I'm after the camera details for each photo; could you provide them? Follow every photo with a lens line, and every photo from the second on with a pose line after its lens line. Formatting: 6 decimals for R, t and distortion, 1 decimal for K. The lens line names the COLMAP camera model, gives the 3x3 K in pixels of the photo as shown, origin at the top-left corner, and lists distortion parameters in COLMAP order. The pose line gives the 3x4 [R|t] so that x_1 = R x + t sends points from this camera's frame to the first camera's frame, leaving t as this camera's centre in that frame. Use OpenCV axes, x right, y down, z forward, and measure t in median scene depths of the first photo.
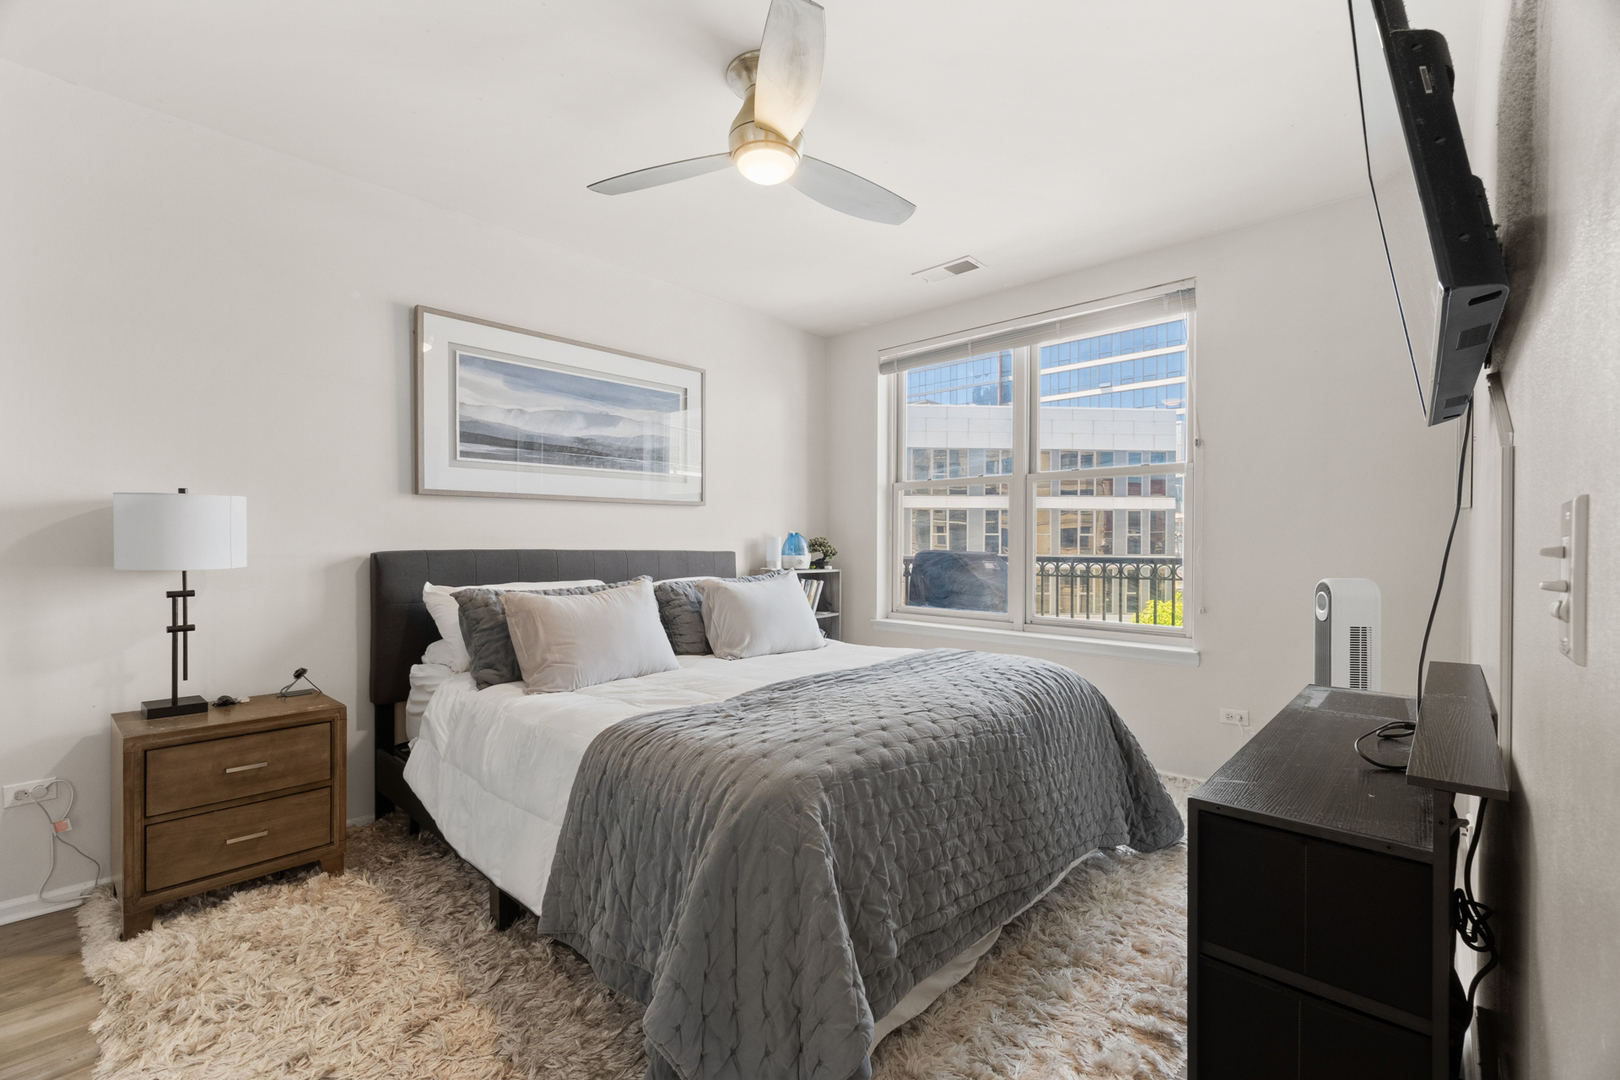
lens RADIAL K [[711.3, 0, 799.4], [0, 711.3, 551.0], [0, 0, 1]] dist [0.000126, -0.000112]
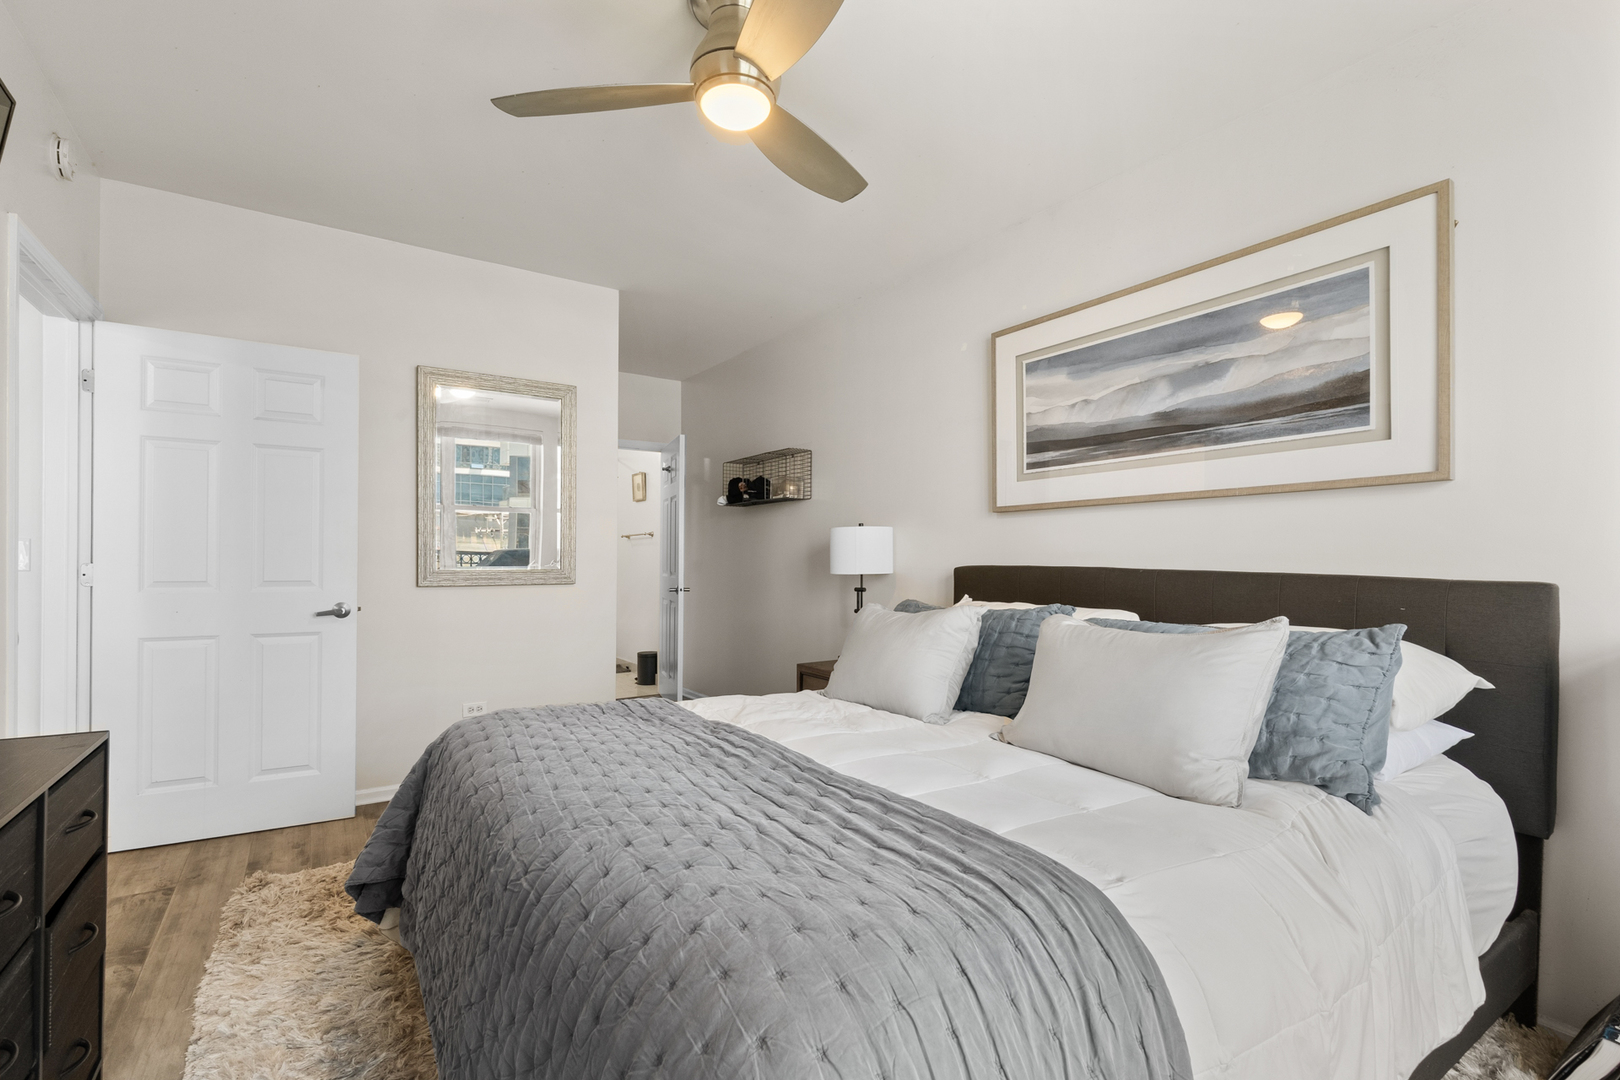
lens RADIAL K [[711.3, 0, 799.4], [0, 711.3, 551.0], [0, 0, 1]] dist [0.000126, -0.000112]
pose [[-0.244384, -0.003067, -0.969674, 0.524531], [-0.009984, 0.999950, -0.000646, -0.017893], [0.969627, 0.009524, -0.244403, 0.920785]]
